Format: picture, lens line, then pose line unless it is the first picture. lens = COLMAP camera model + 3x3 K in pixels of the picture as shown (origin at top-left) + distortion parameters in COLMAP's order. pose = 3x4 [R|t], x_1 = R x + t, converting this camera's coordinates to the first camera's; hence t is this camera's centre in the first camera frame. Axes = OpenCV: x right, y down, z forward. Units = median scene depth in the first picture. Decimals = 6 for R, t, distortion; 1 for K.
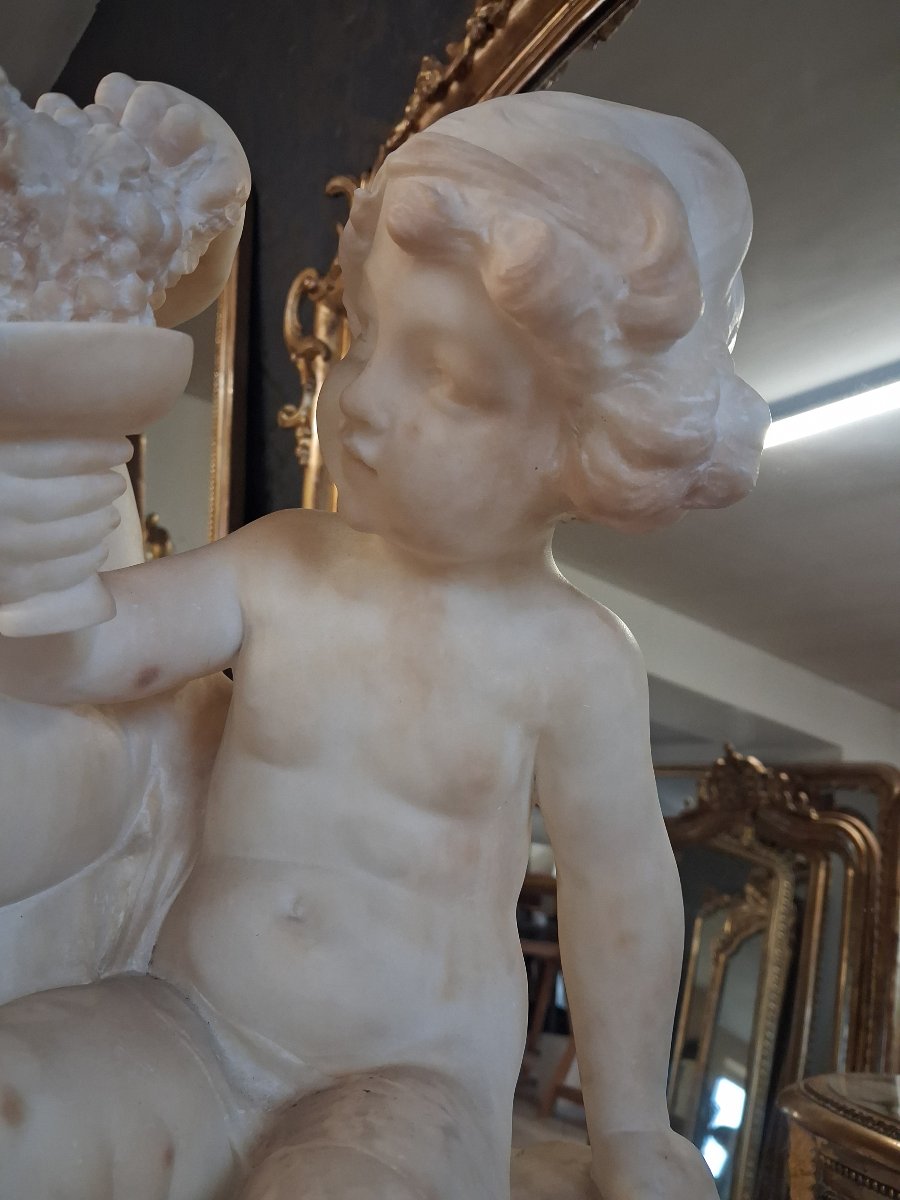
lens RADIAL K [[990.2, 0, 452.4], [0, 990.2, 572.7], [0, 0, 1]] dist [0.006222, -0.004533]
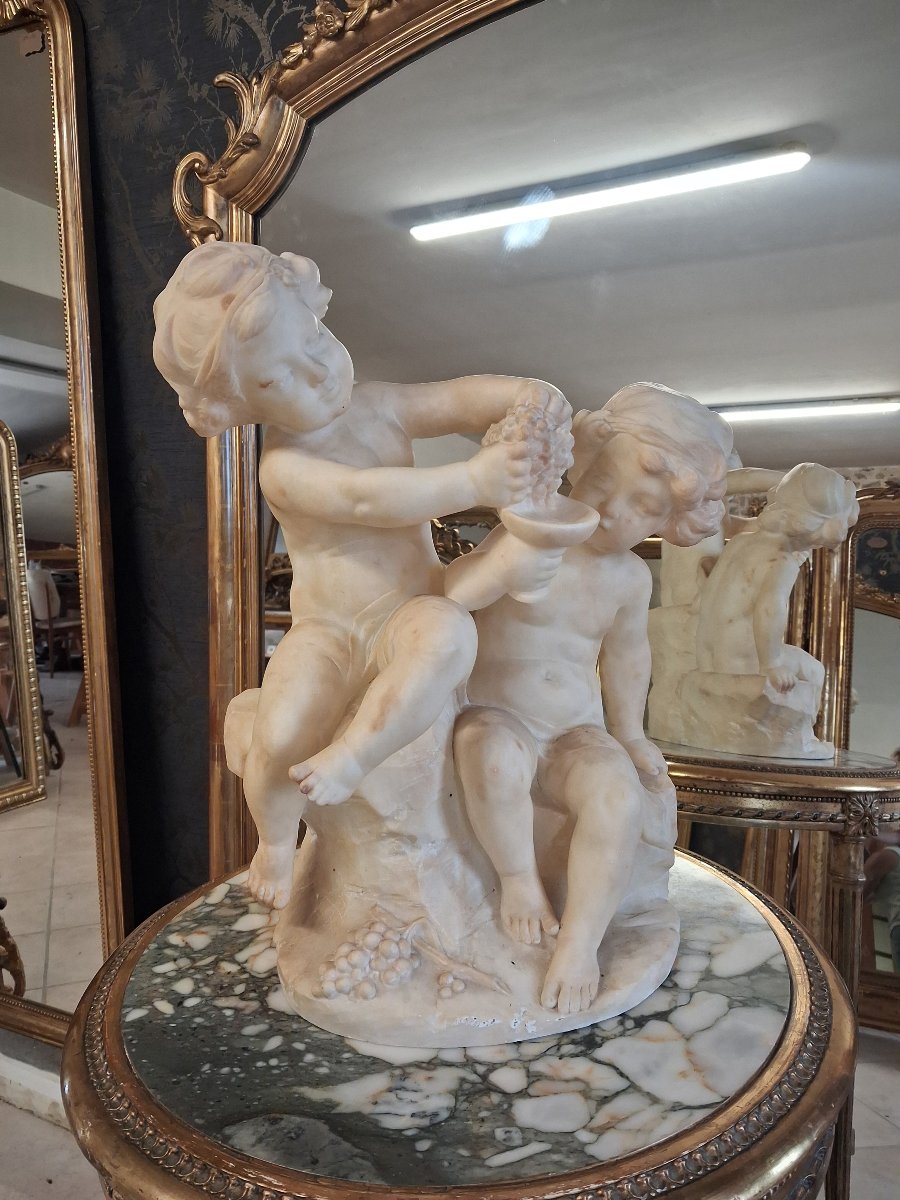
lens RADIAL K [[978.0, 0, 480.4], [0, 978.0, 593.2], [0, 0, 1]] dist [0.091409, -0.102578]
pose [[0.907153, -0.061133, 0.416336, -0.435865], [-0.064344, 0.957604, 0.280810, -0.191084], [-0.415852, -0.281526, 0.864760, -0.363112]]
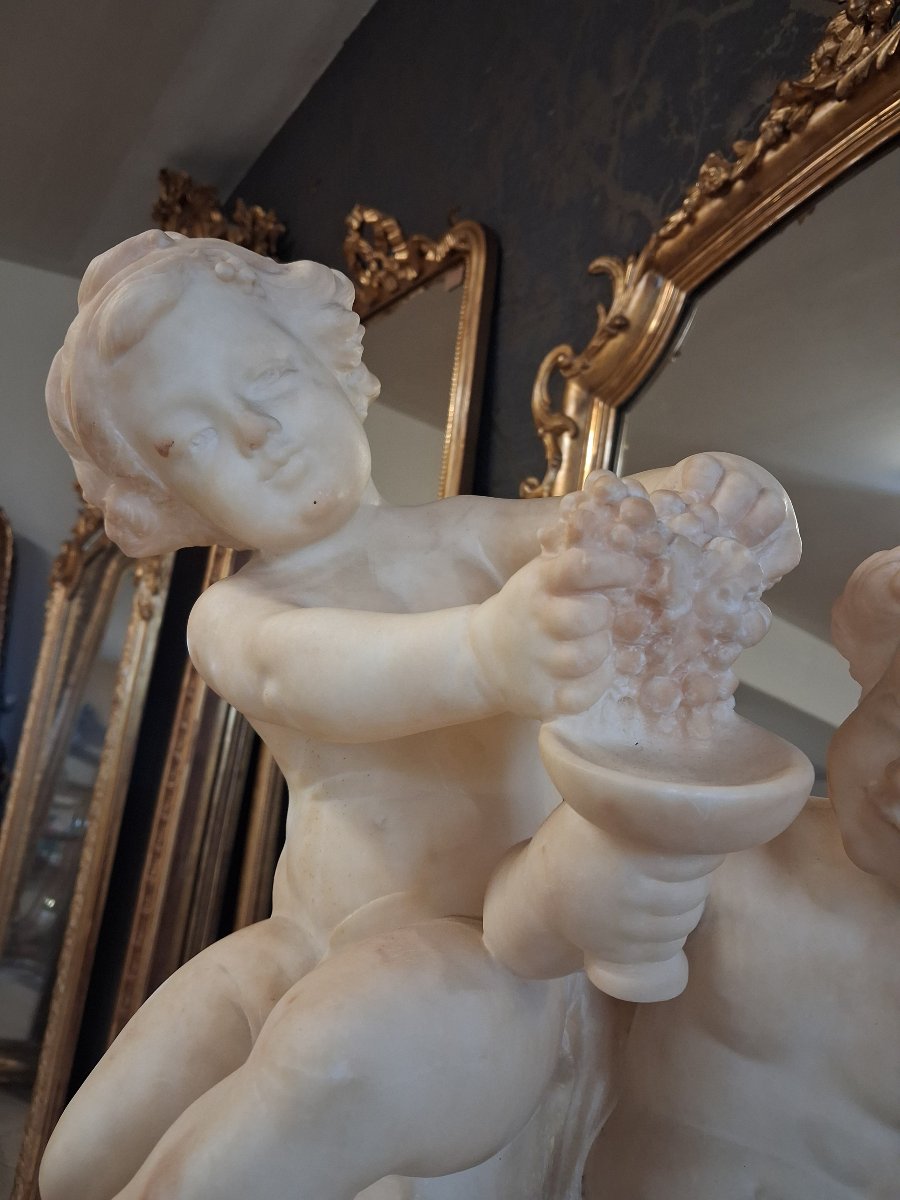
lens RADIAL K [[999.0, 0, 447.9], [0, 999.0, 572.8], [0, 0, 1]] dist [-0.013306, 0.001685]
pose [[0.986762, 0.091257, -0.134065, -0.123876], [-0.089524, 0.995805, 0.018913, -0.100225], [0.135228, -0.006660, 0.990792, -0.035173]]
